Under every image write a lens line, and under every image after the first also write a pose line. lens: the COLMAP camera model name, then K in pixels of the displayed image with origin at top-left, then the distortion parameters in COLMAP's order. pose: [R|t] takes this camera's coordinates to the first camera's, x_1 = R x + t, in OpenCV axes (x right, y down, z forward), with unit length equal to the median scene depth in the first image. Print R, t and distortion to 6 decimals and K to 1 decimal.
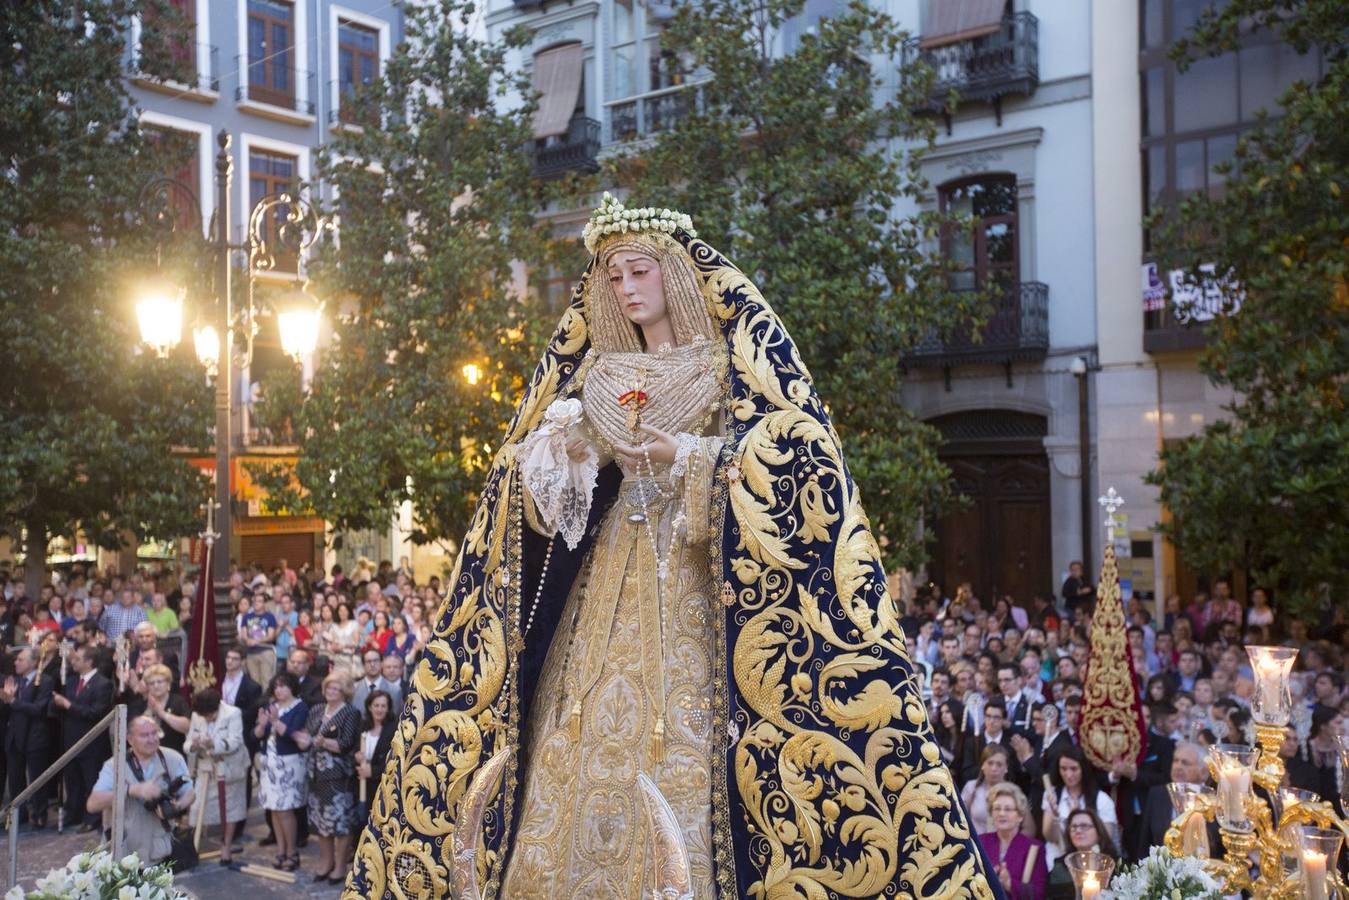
lens RADIAL K [[1220.0, 0, 641.6], [0, 1220.0, 442.9], [0, 0, 1]] dist [0.026430, 0.001427]
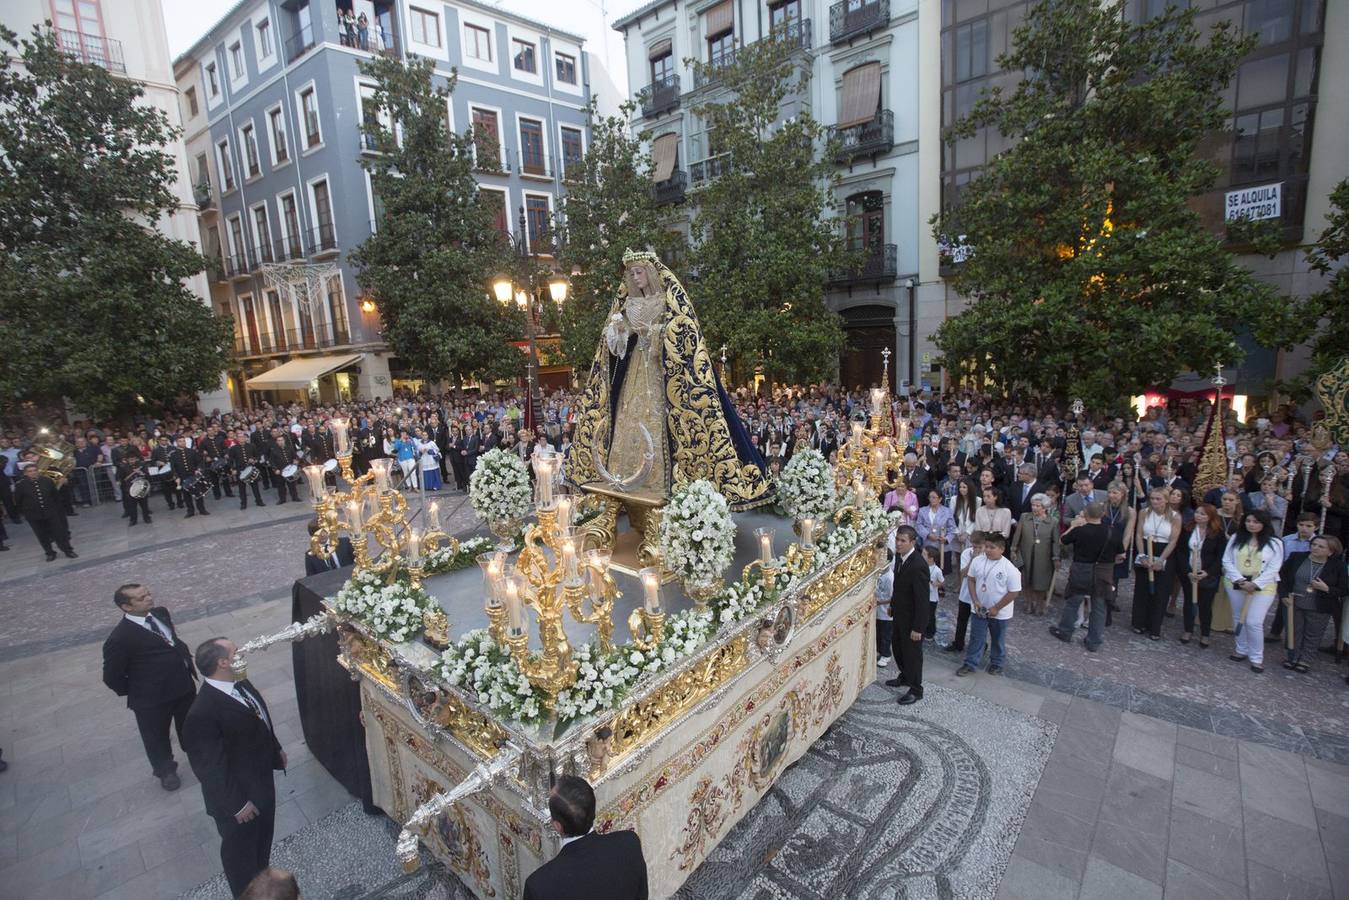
lens RADIAL K [[609.7, 0, 671.8], [0, 609.7, 450.6], [0, 0, 1]] dist [-0.049742, 0.019064]
pose [[0.994362, -0.011819, -0.105379, 0.256318], [0.032517, 0.979878, 0.196932, 0.007027], [0.100931, -0.199248, 0.974737, -0.659669]]
